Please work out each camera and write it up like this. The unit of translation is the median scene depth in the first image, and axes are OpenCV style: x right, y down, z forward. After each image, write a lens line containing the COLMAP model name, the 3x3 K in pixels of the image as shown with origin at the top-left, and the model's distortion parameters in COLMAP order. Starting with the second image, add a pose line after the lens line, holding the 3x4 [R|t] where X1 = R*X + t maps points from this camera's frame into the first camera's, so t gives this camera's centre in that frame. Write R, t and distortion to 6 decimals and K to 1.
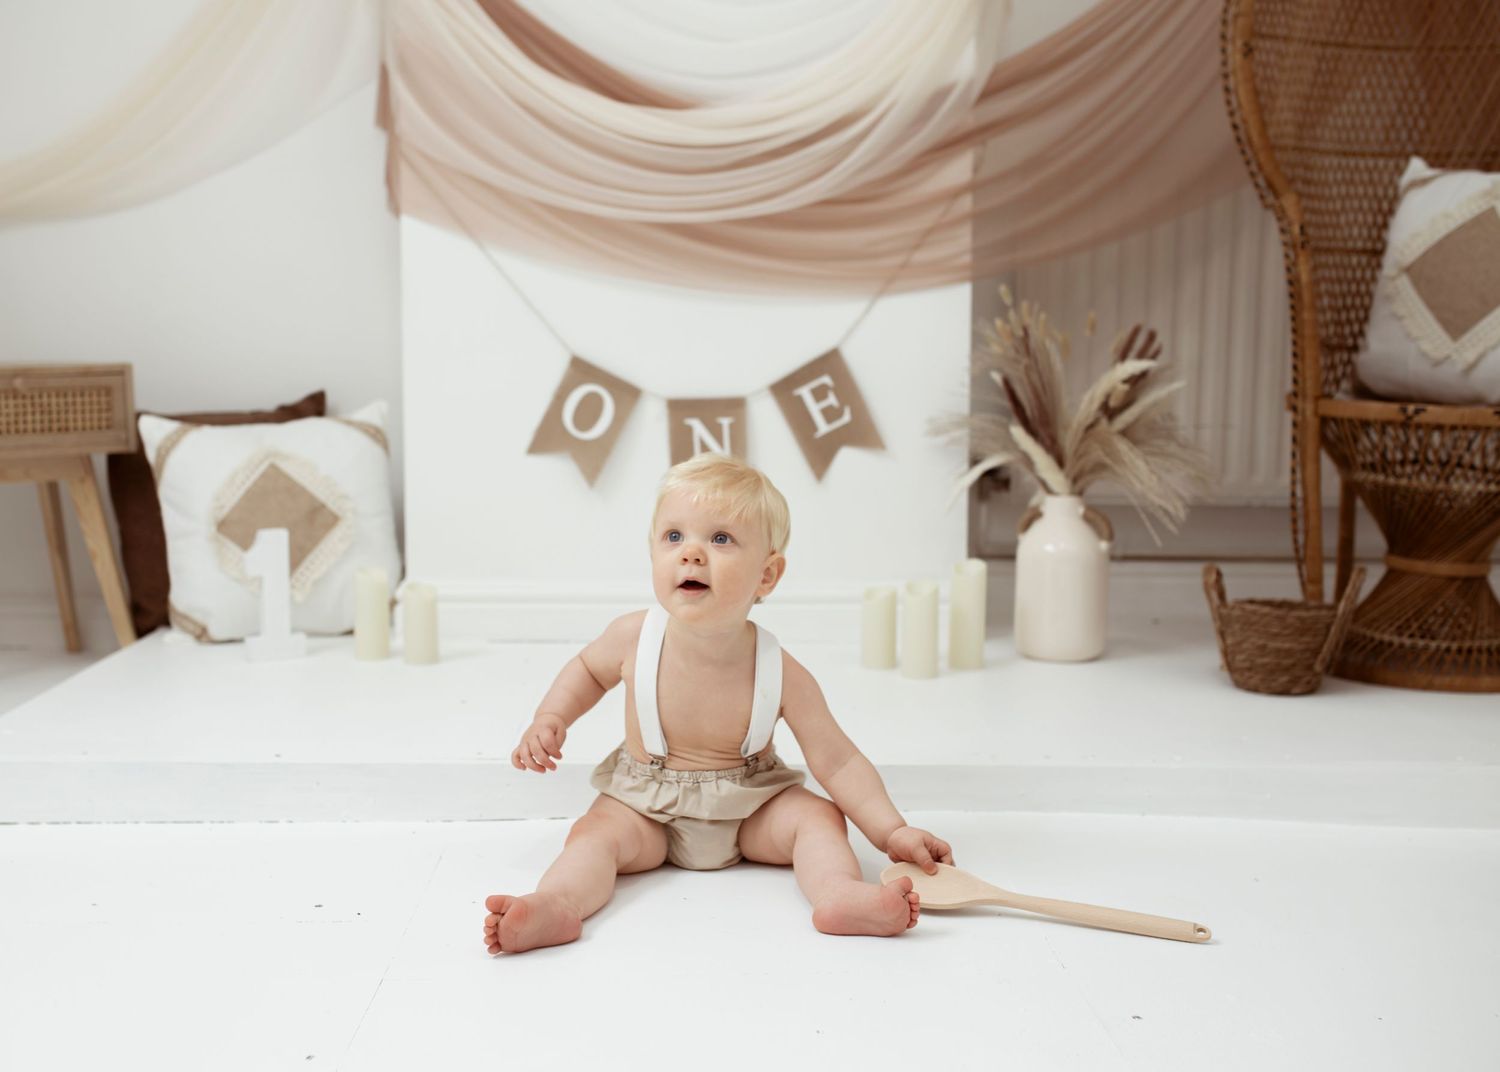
lens RADIAL K [[1526.8, 0, 688.7], [0, 1526.8, 532.7], [0, 0, 1]] dist [-0.032676, 0.000000]
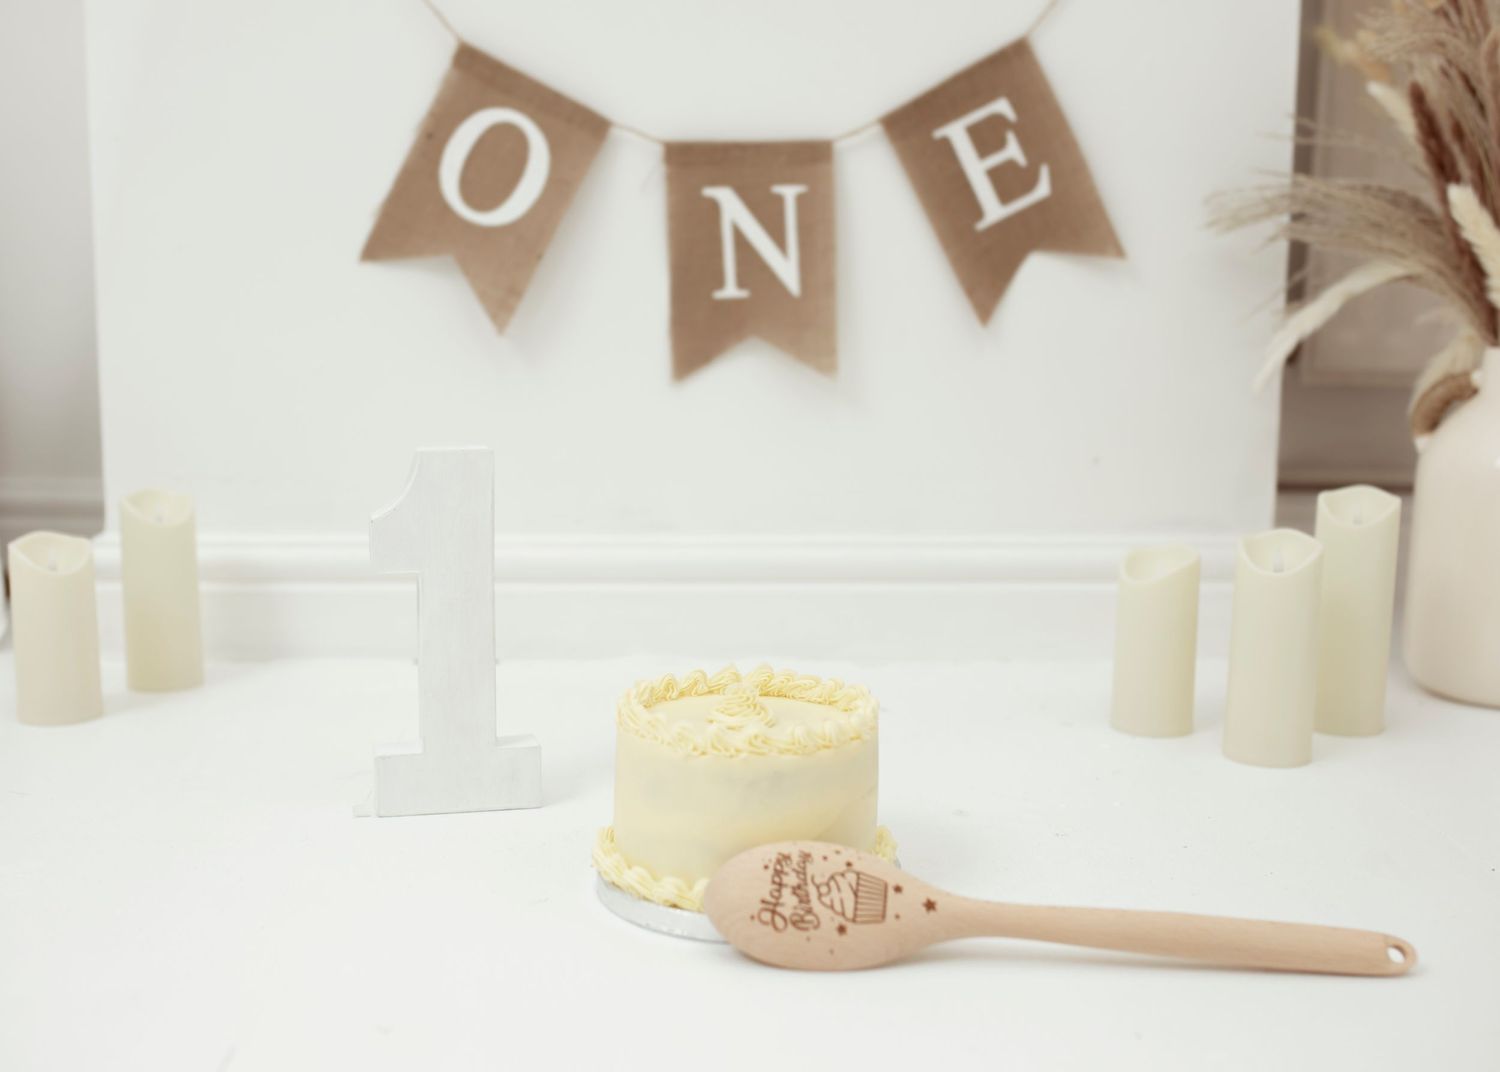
lens RADIAL K [[1526.8, 0, 750.1], [0, 1526.8, 527.5], [0, 0, 1]] dist [-0.032676, 0.000000]
pose [[0.998724, -0.000362, 0.050491, -0.011873], [-0.001445, 0.999360, 0.035745, 0.013382], [-0.050471, -0.035772, 0.998085, 0.541071]]
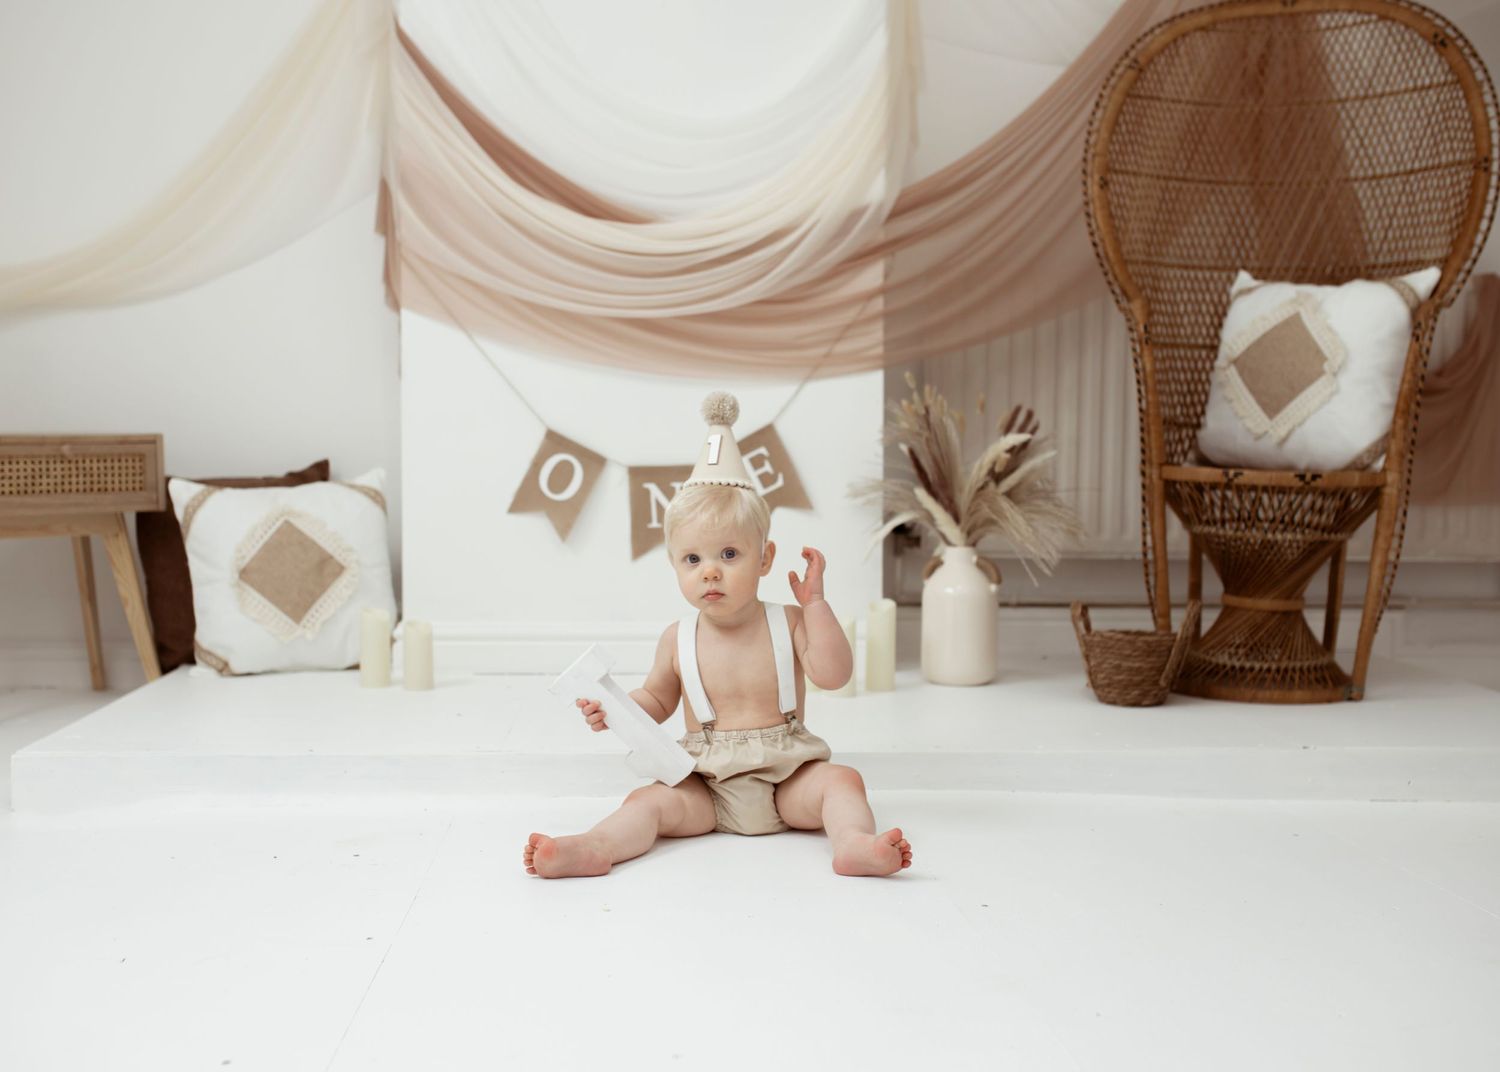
lens RADIAL K [[1526.8, 0, 749.9], [0, 1526.8, 524.4], [0, 0, 1]] dist [-0.032676, 0.000000]
pose [[0.996937, 0.000028, 0.078202, -0.012782], [0.004664, 0.998198, -0.059820, 0.028432], [-0.078063, 0.060001, 0.995141, -0.178590]]
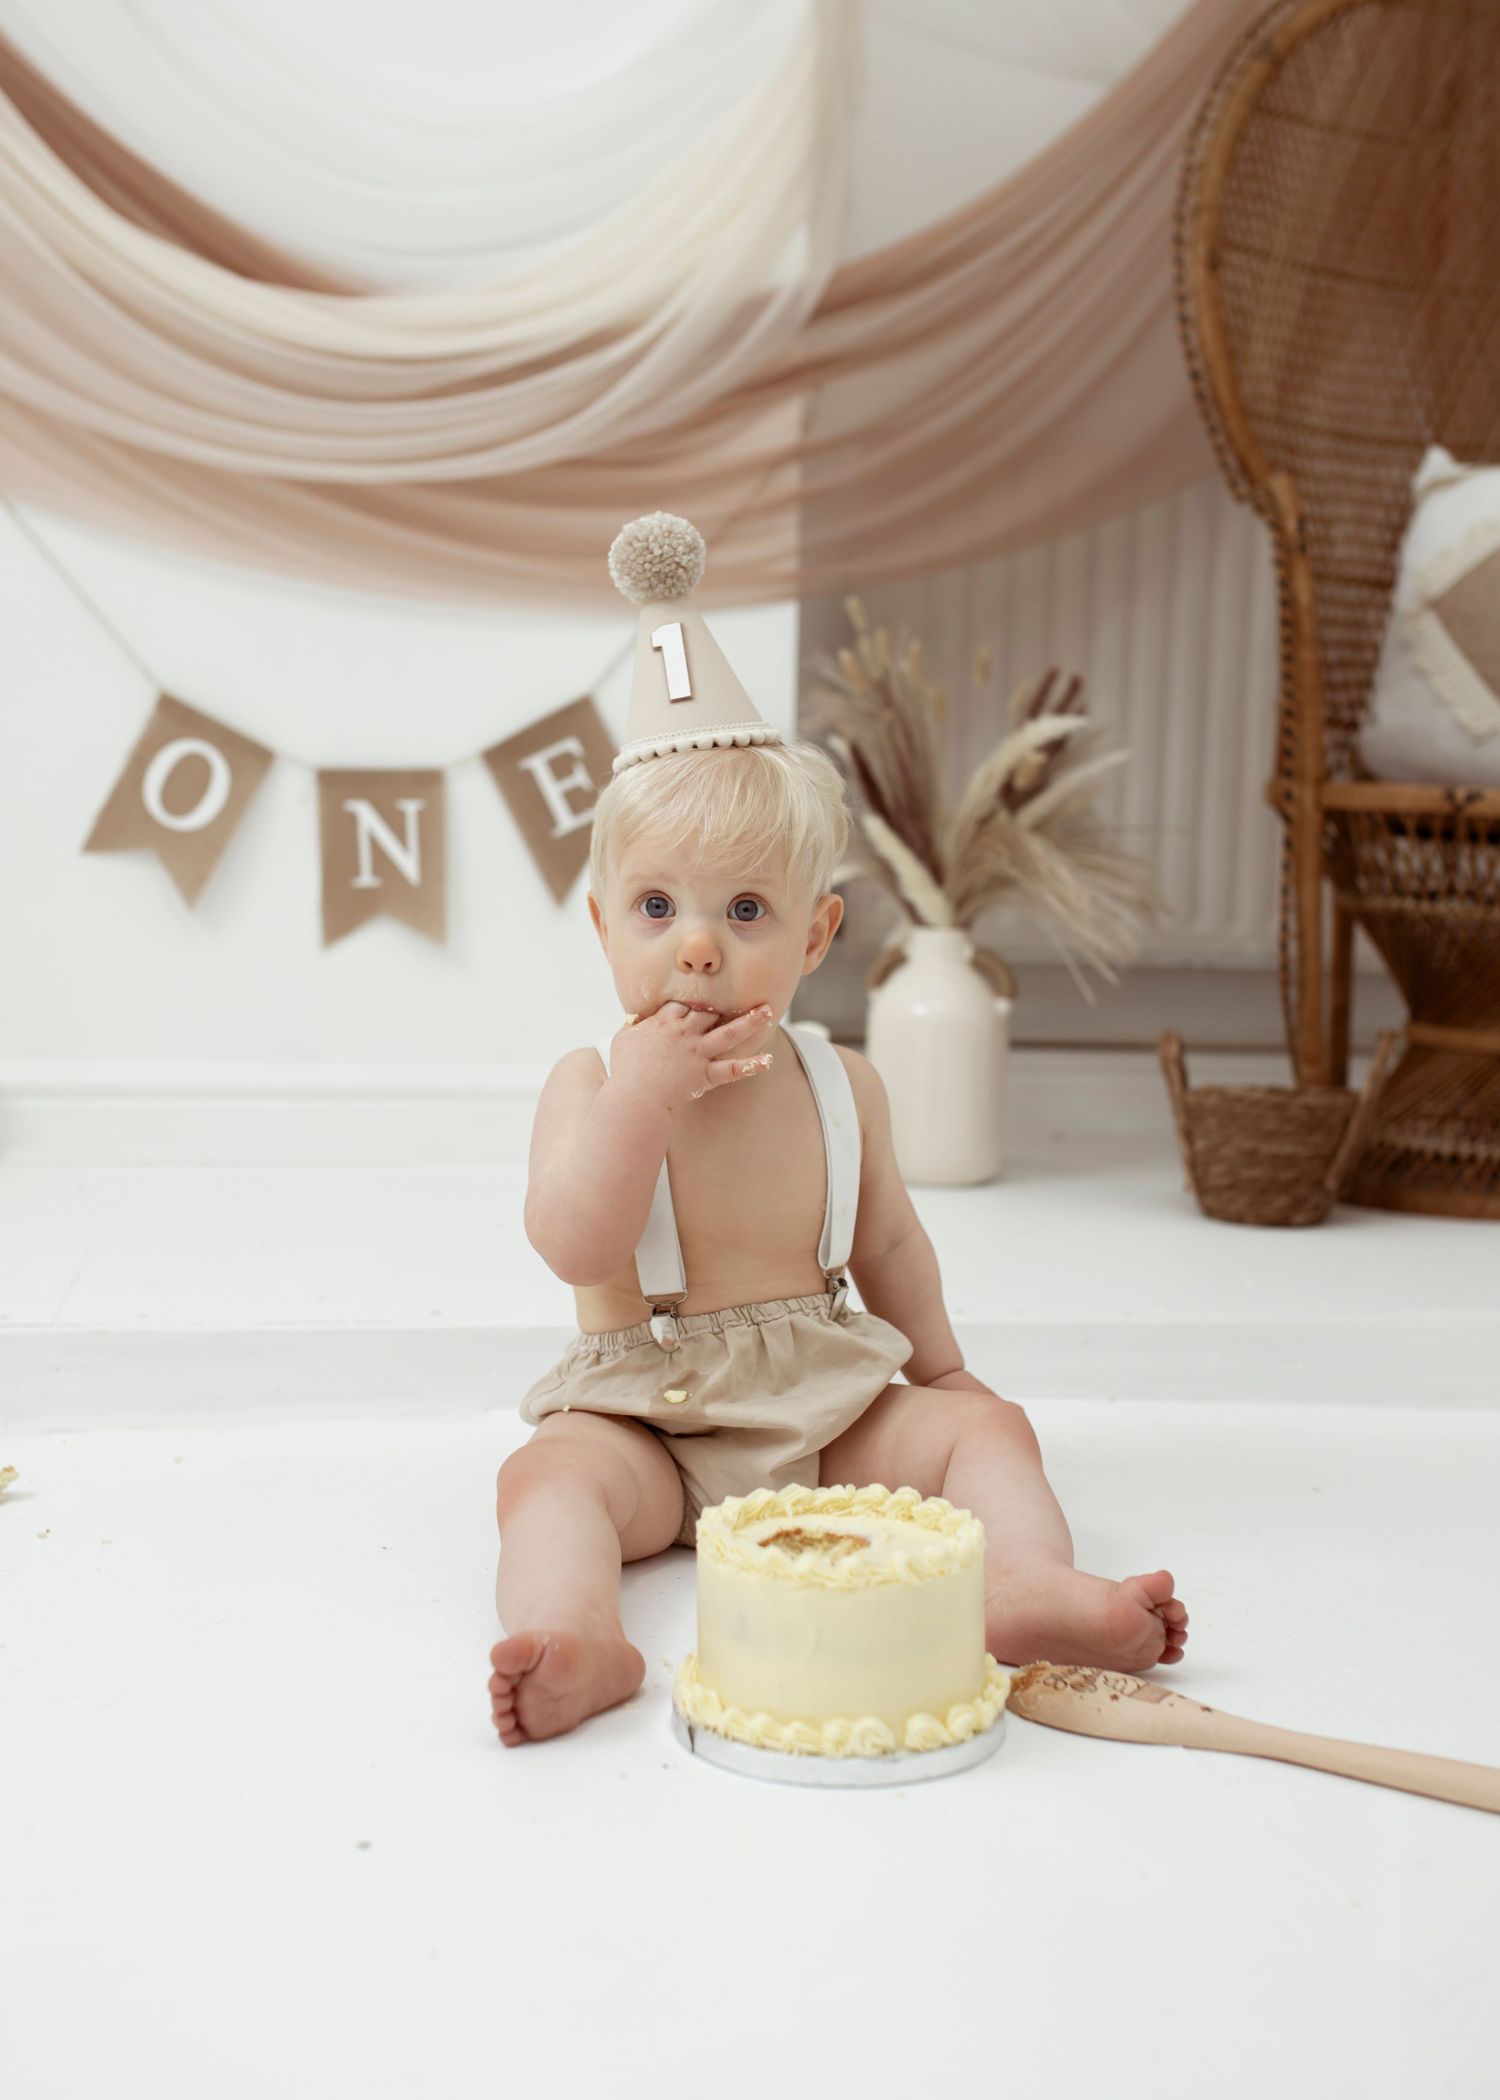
lens RADIAL K [[2137.5, 0, 713.0], [0, 2137.5, 1050.8], [0, 0, 1]] dist [-0.032676, 0.000000]
pose [[0.982263, 0.006422, 0.187400, -0.018121], [-0.004364, 0.999926, -0.011390, 0.036919], [-0.187460, 0.010370, 0.982218, 0.123005]]
